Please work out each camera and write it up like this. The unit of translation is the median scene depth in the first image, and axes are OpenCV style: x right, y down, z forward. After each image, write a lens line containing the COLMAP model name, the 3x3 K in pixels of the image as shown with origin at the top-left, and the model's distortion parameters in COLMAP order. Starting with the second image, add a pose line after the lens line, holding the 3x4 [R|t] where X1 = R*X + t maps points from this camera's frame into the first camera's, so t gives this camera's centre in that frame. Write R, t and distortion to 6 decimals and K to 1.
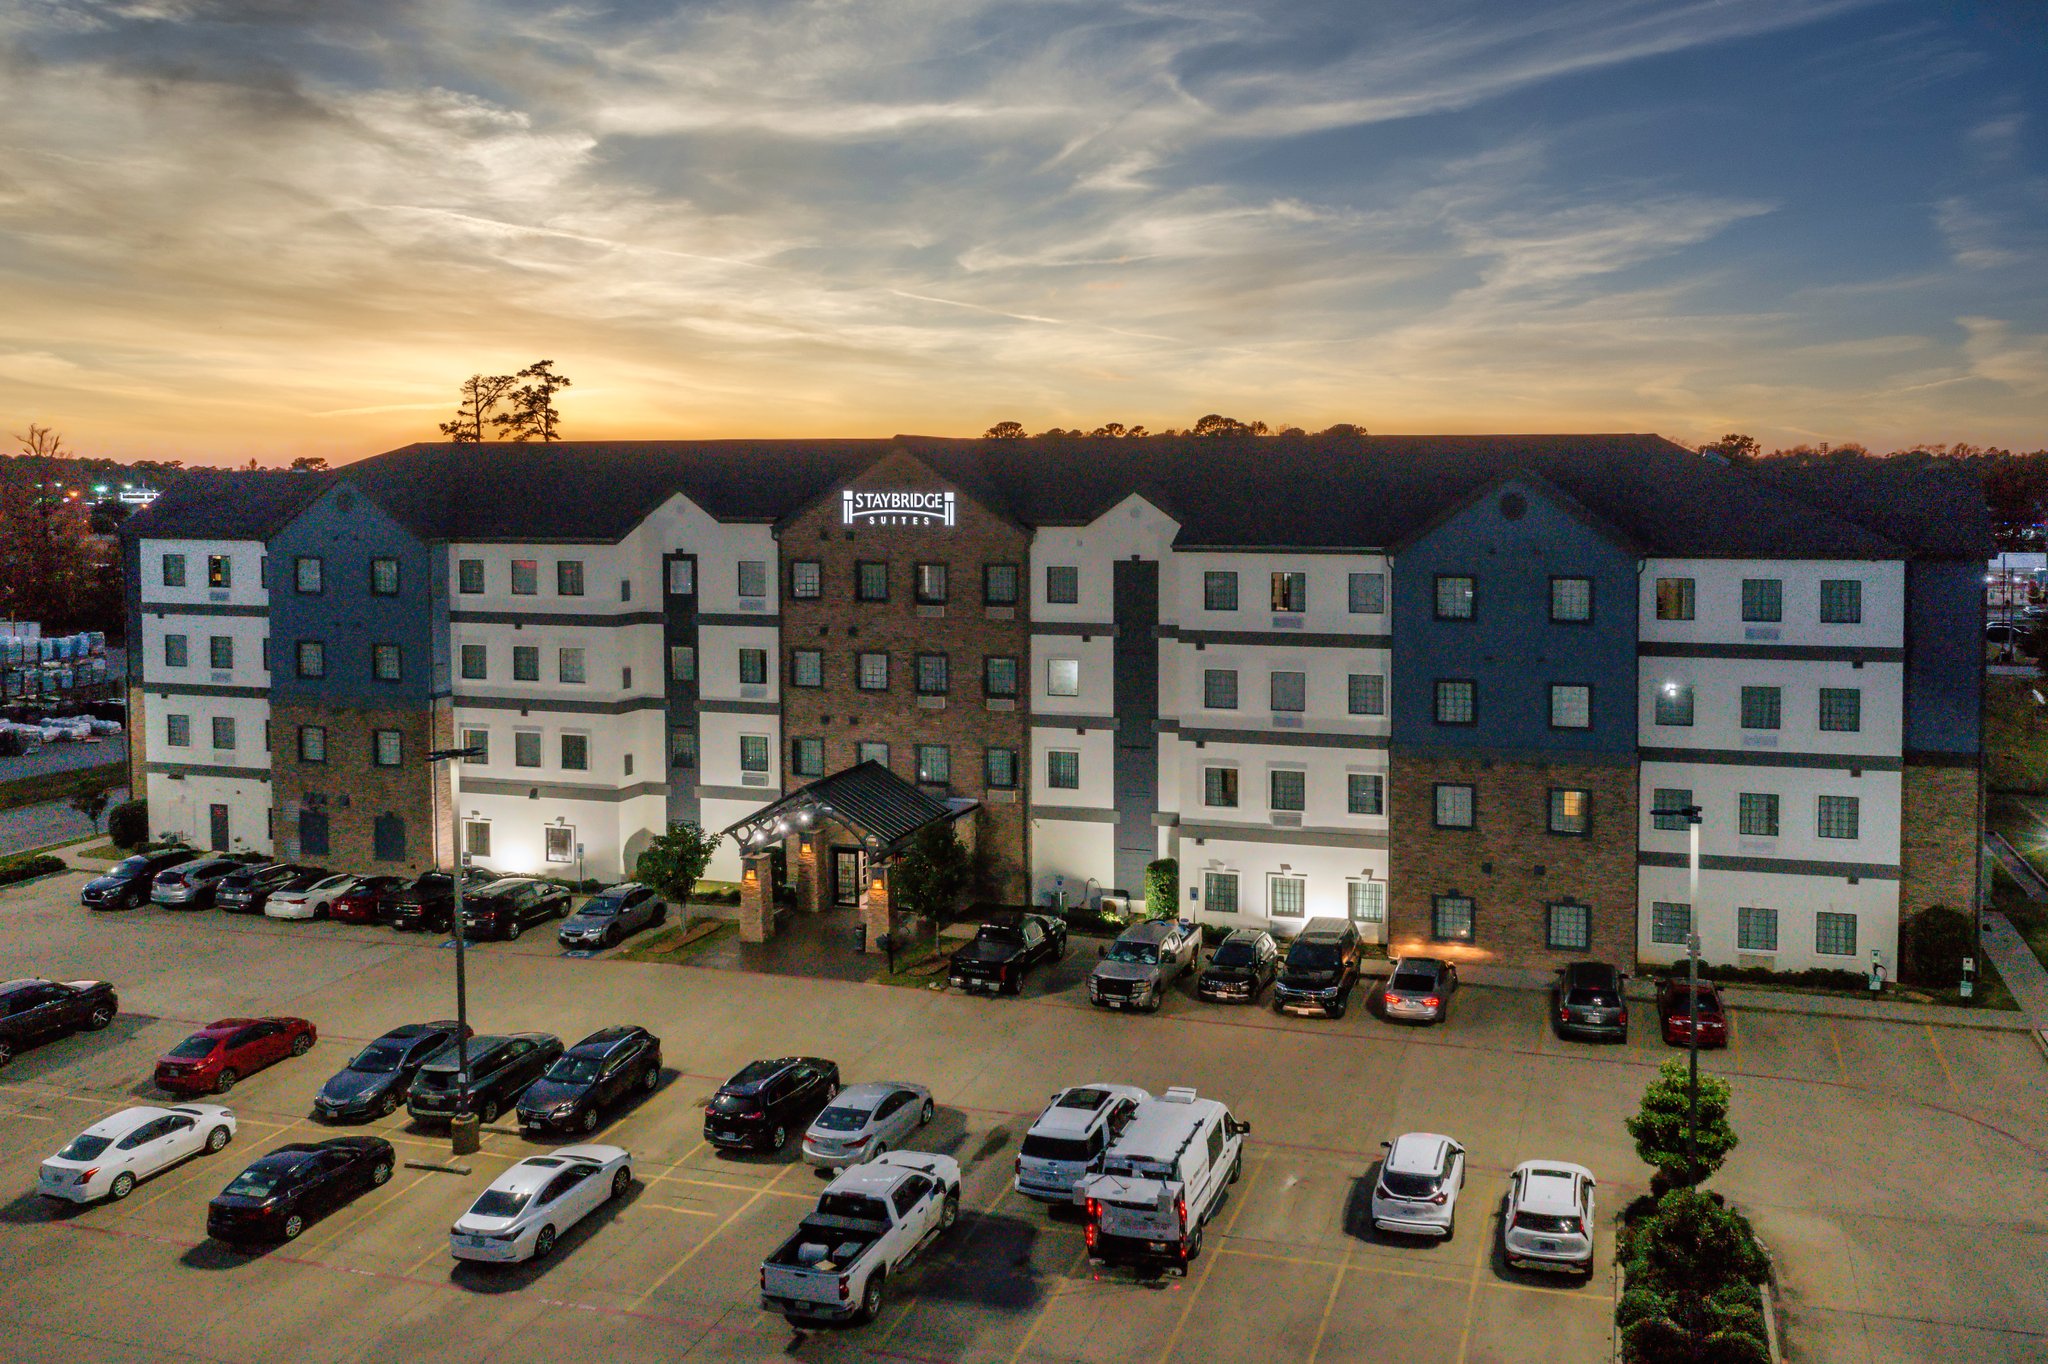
lens RADIAL K [[1724.7, 0, 1192.6], [0, 1724.7, 522.9], [0, 0, 1]] dist [-0.010448, 0.012627]
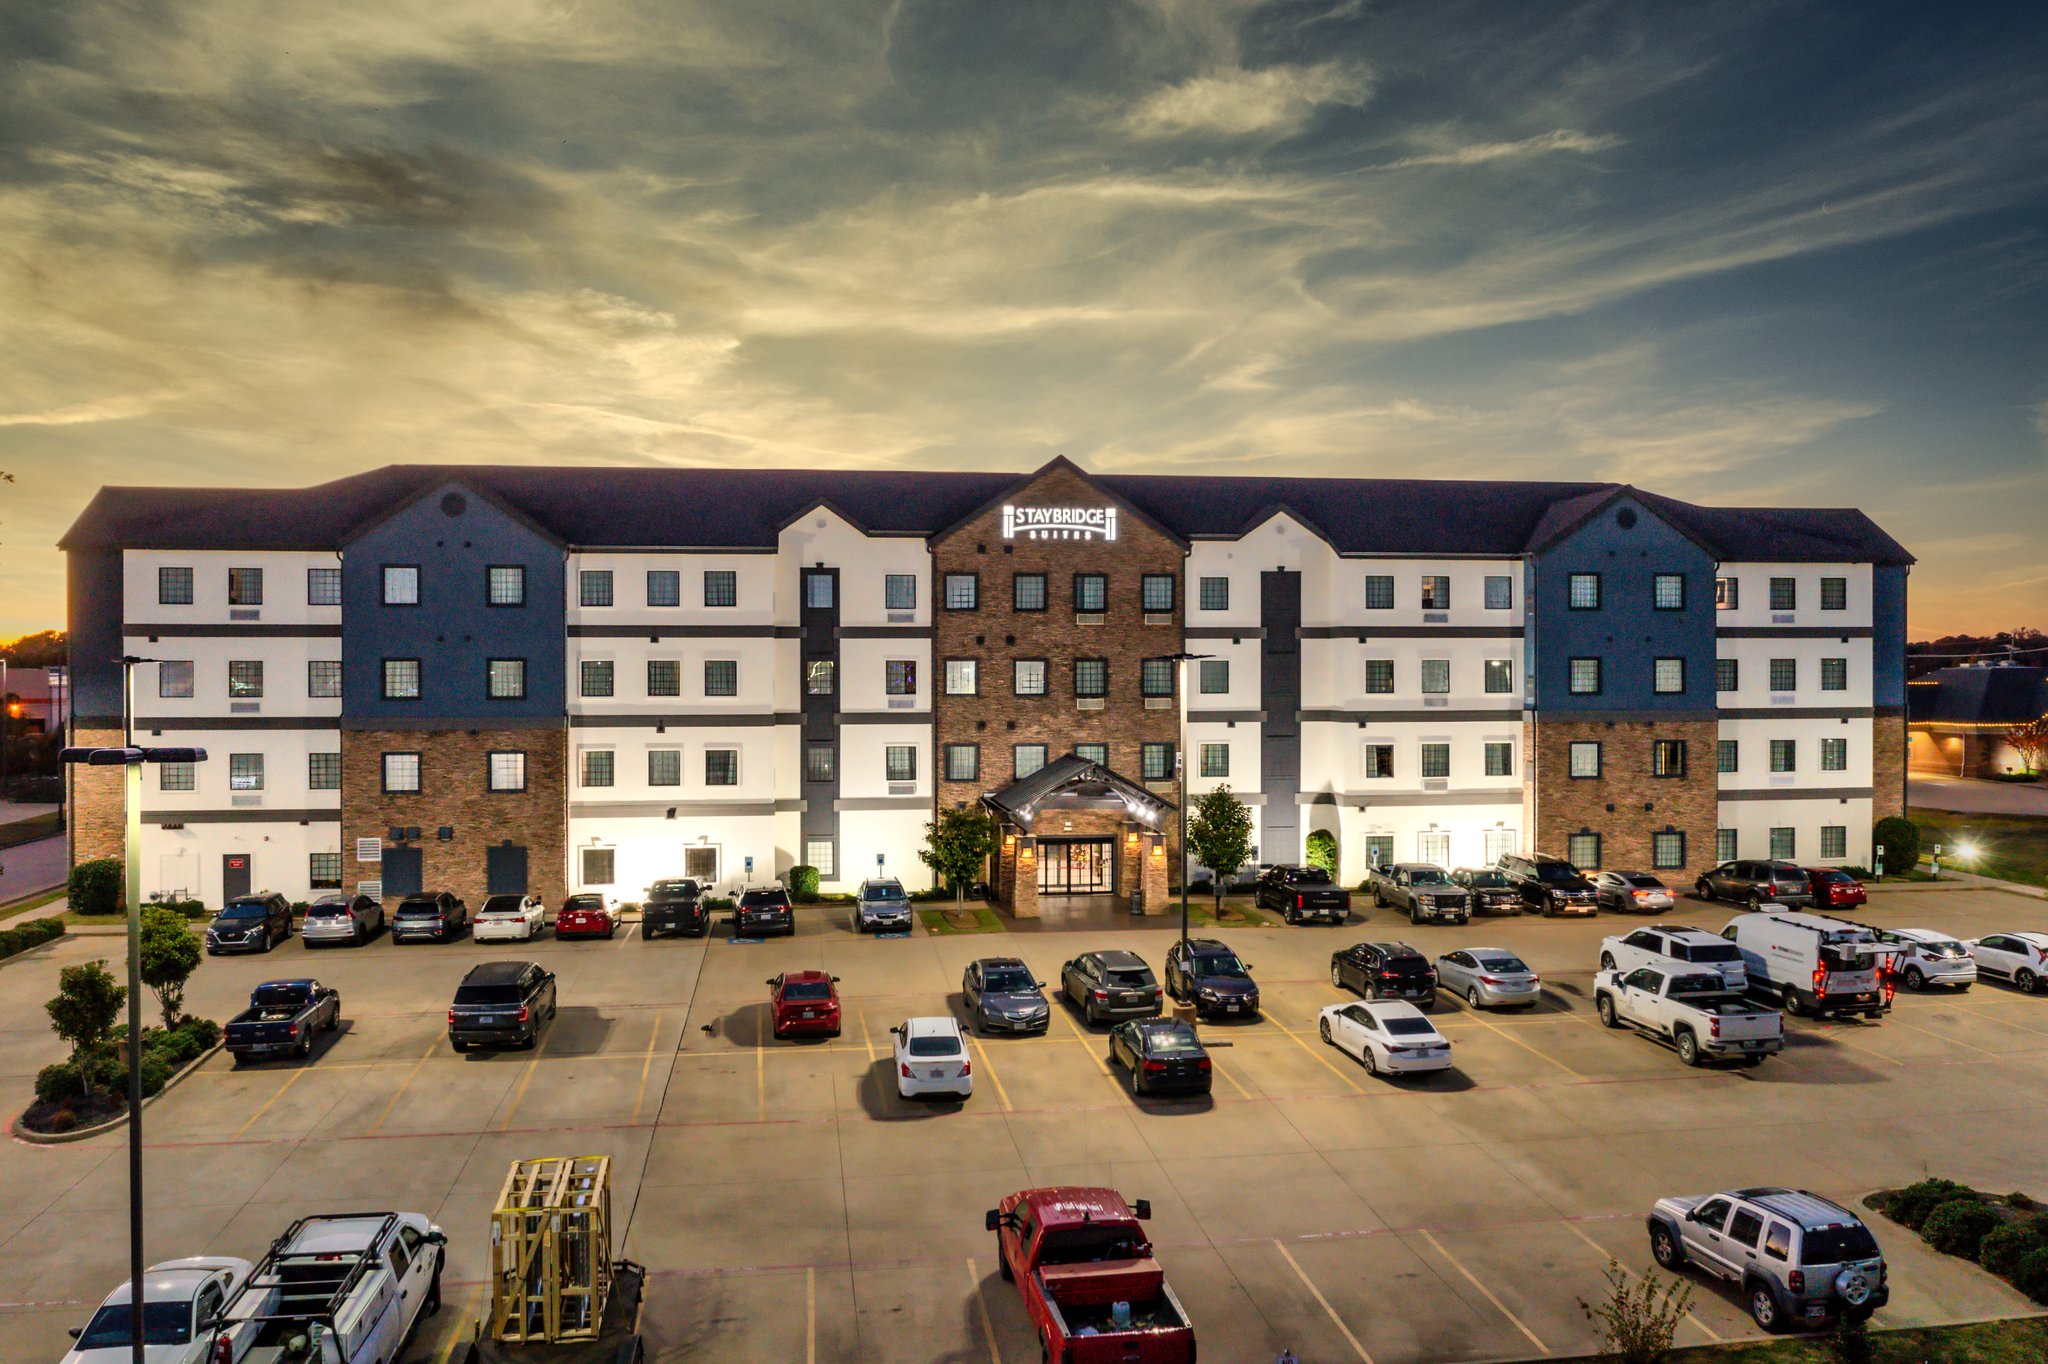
lens RADIAL K [[1622.2, 0, 1024.0], [0, 1622.2, 682.0], [0, 0, 1]] dist [-0.014947, 0.001337]
pose [[0.906924, -0.003075, 0.421283, -0.614146], [0.014409, 0.999615, -0.023724, 0.113394], [-0.421048, 0.027586, 0.906619, 0.099328]]
